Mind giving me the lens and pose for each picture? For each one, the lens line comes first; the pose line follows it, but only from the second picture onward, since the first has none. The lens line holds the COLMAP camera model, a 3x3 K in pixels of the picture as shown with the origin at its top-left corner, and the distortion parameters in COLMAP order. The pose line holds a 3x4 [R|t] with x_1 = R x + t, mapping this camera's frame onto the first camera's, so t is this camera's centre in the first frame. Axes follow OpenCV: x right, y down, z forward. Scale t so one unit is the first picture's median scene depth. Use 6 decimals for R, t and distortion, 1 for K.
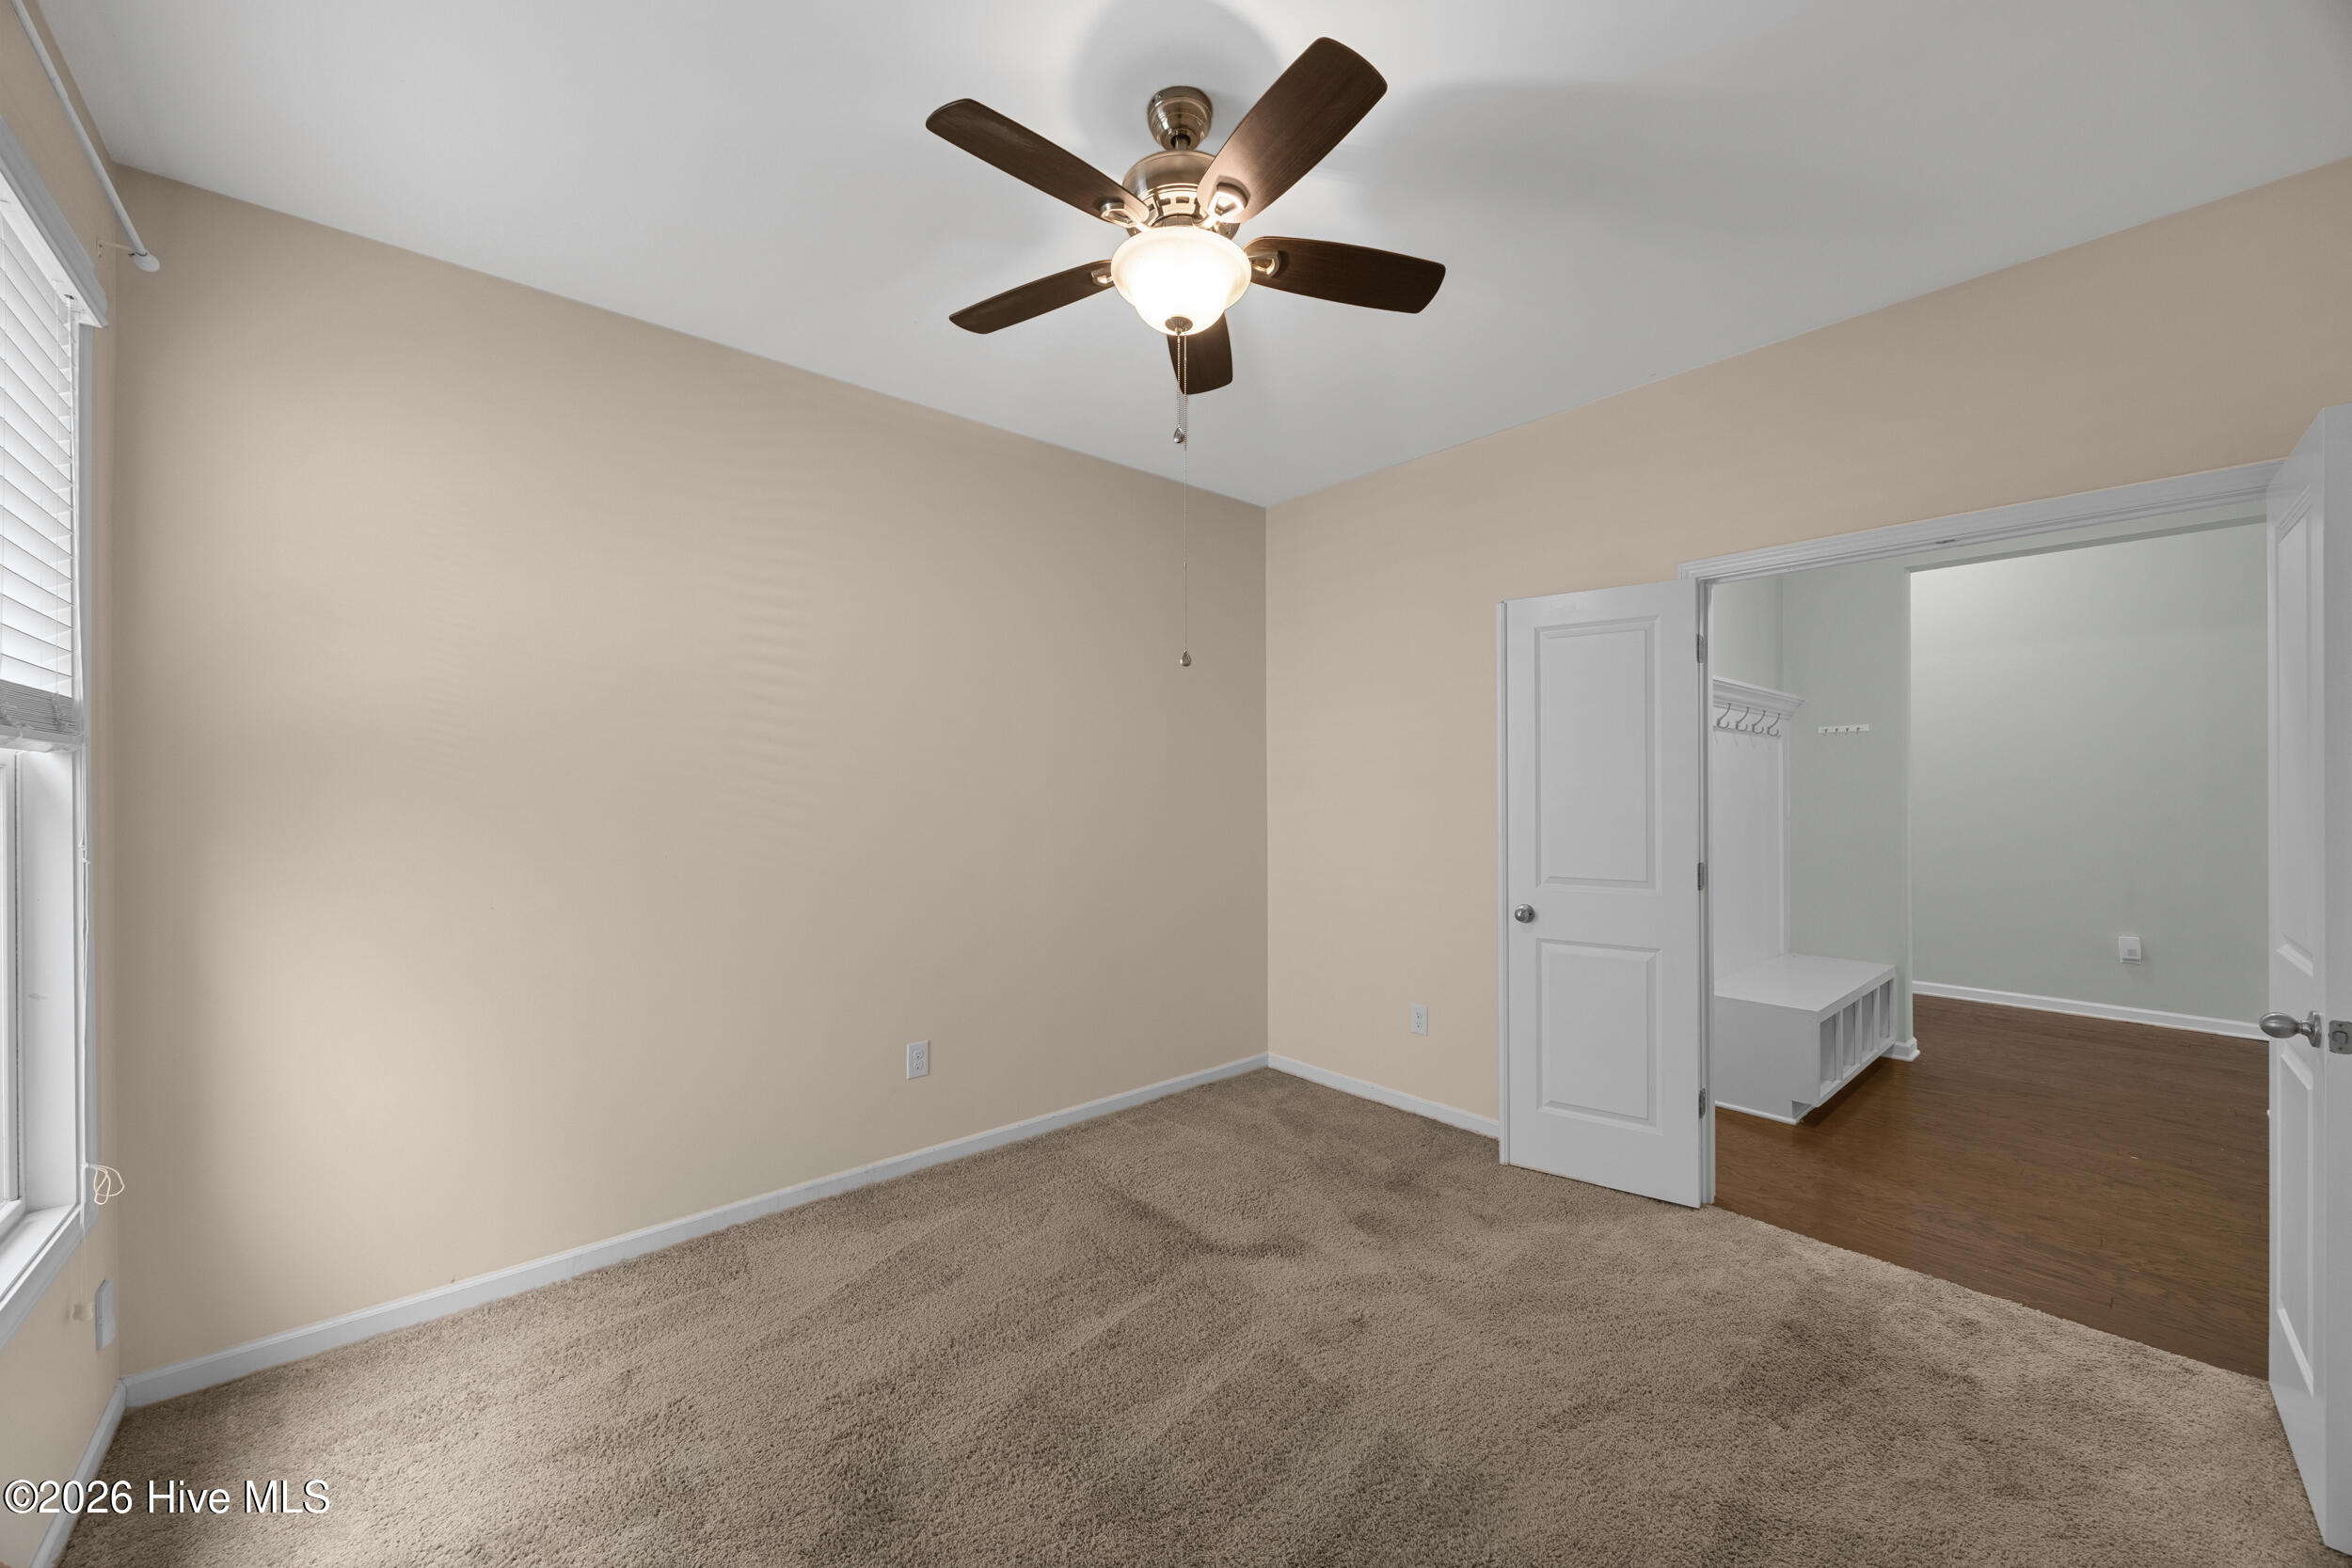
lens RADIAL K [[896.6, 0, 1184.6], [0, 896.6, 785.8], [0, 0, 1]] dist [0.003921, 0.000269]
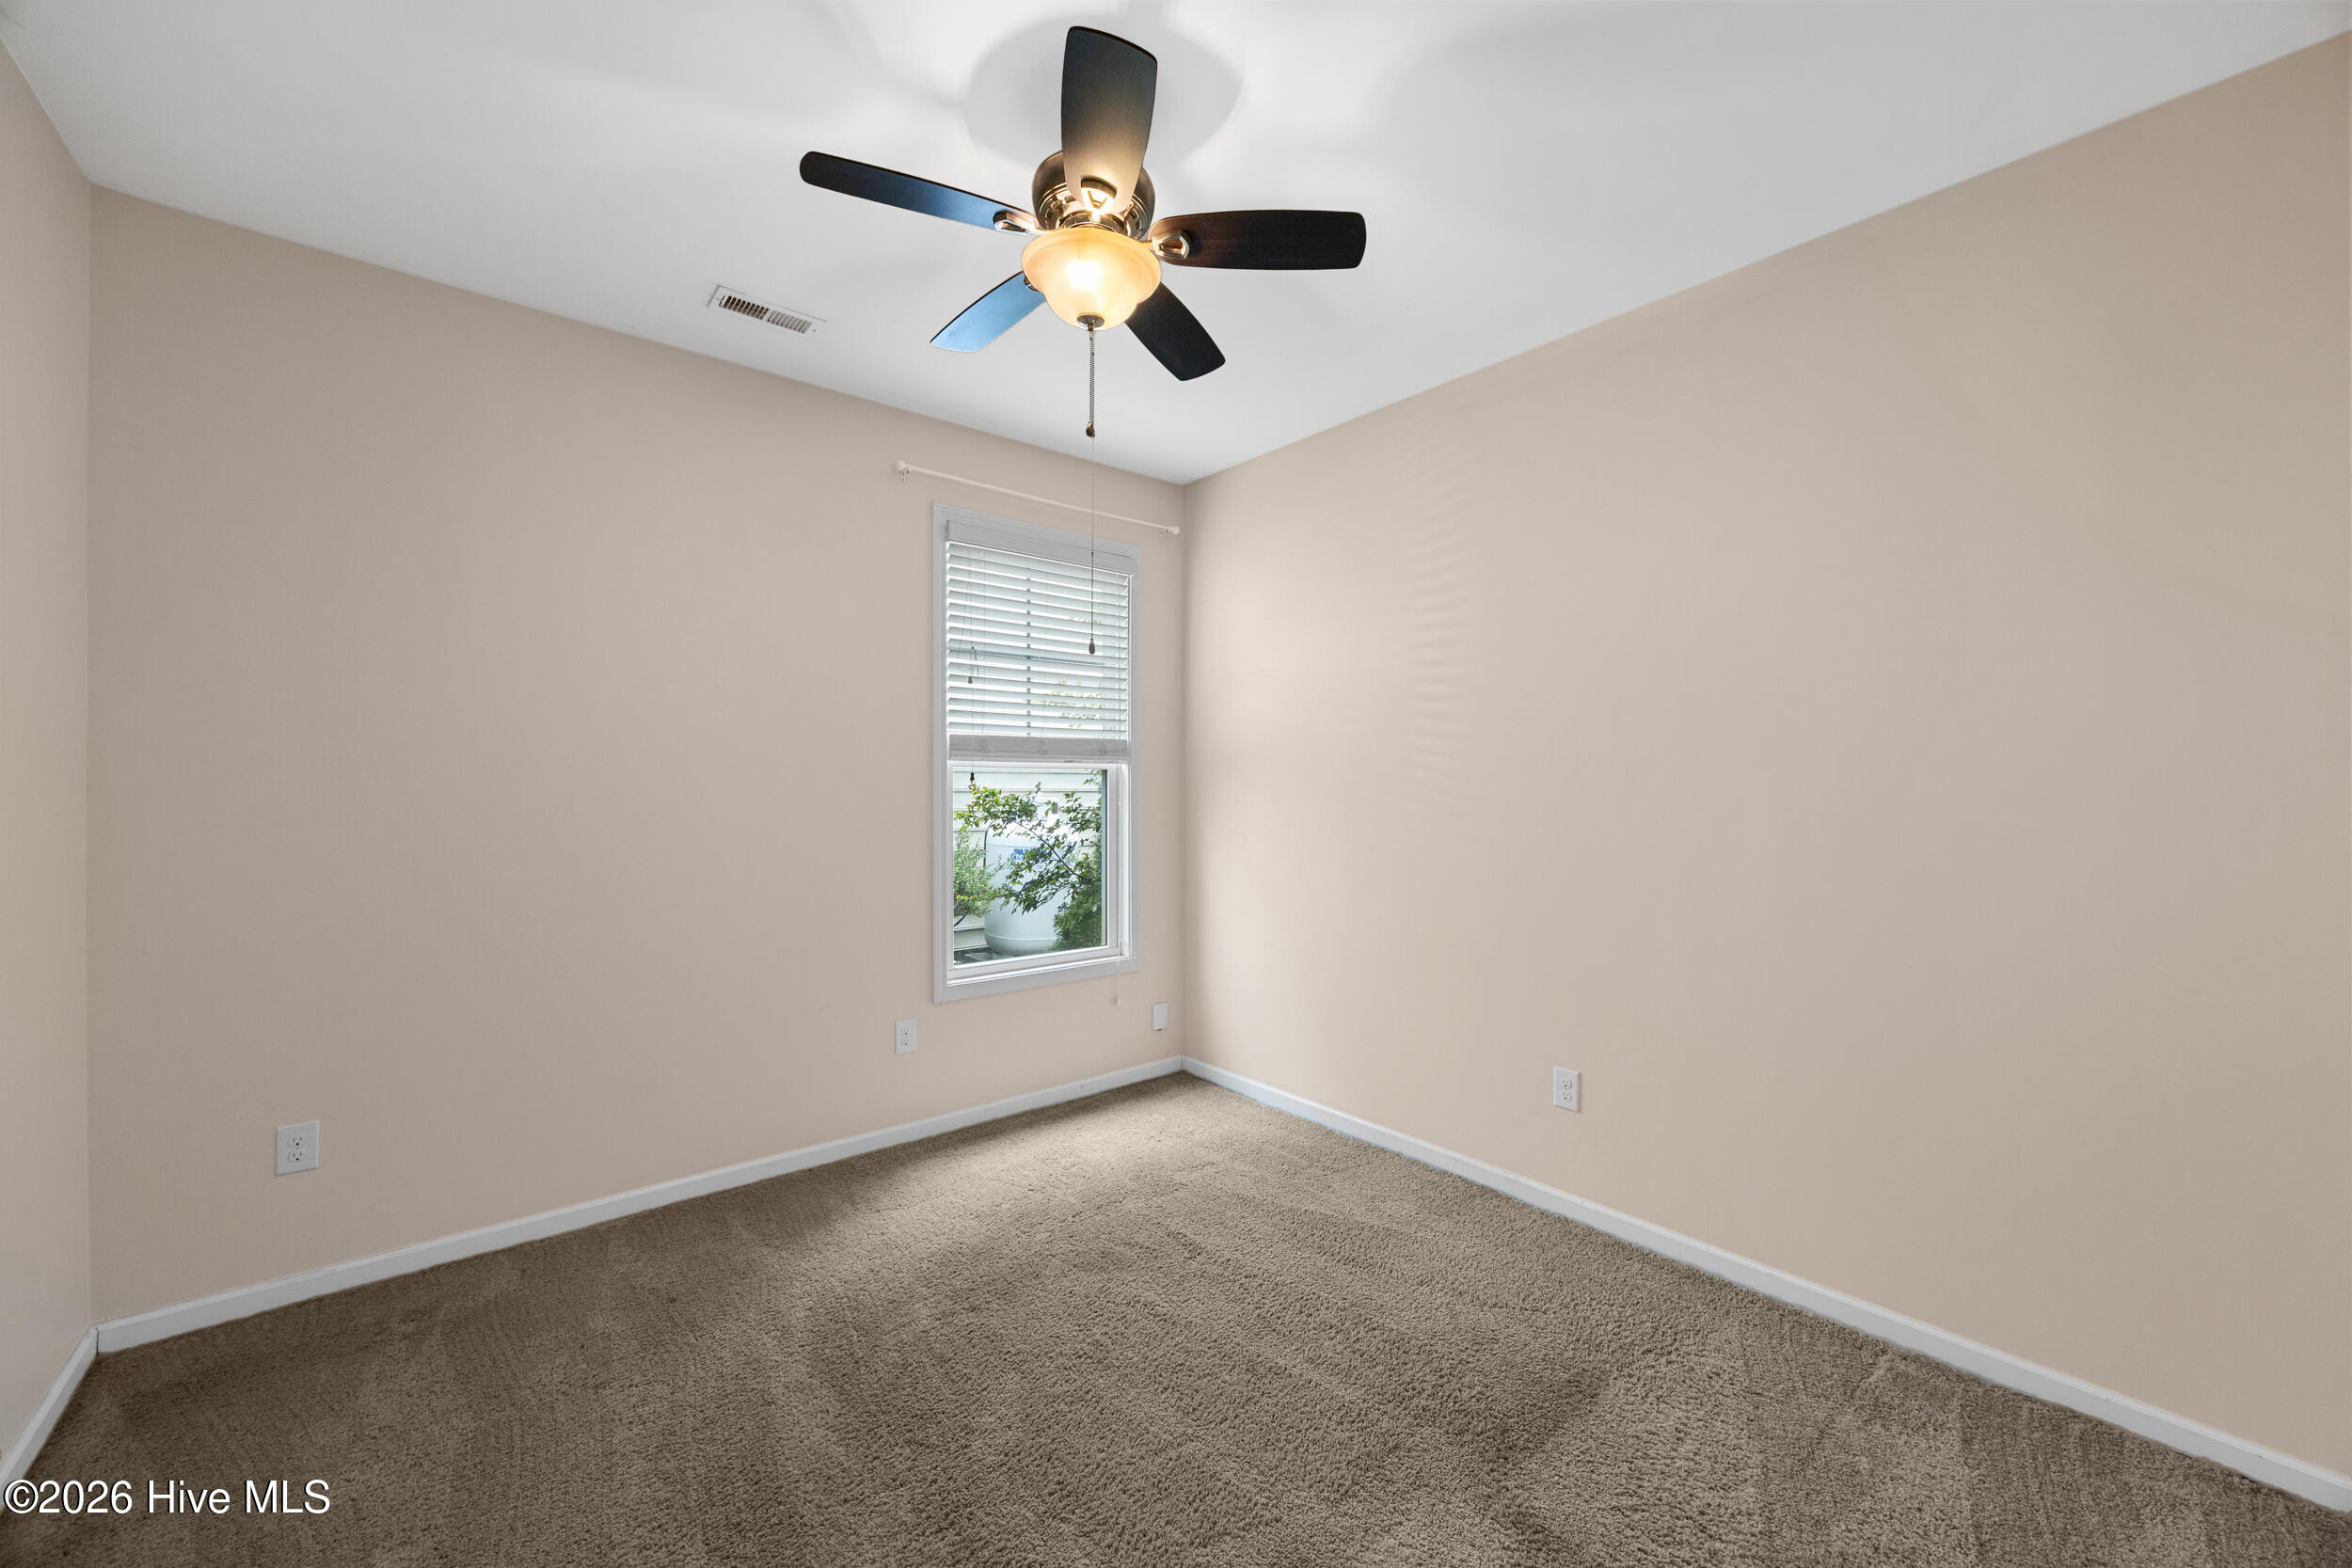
lens RADIAL K [[896.6, 0, 1184.6], [0, 896.6, 785.8], [0, 0, 1]] dist [0.003921, 0.000269]
pose [[-0.031144, -0.000129, -0.999515, 0.750640], [-0.000082, 1.000000, -0.000126, 0.012949], [0.999515, 0.000078, -0.031144, 0.838642]]
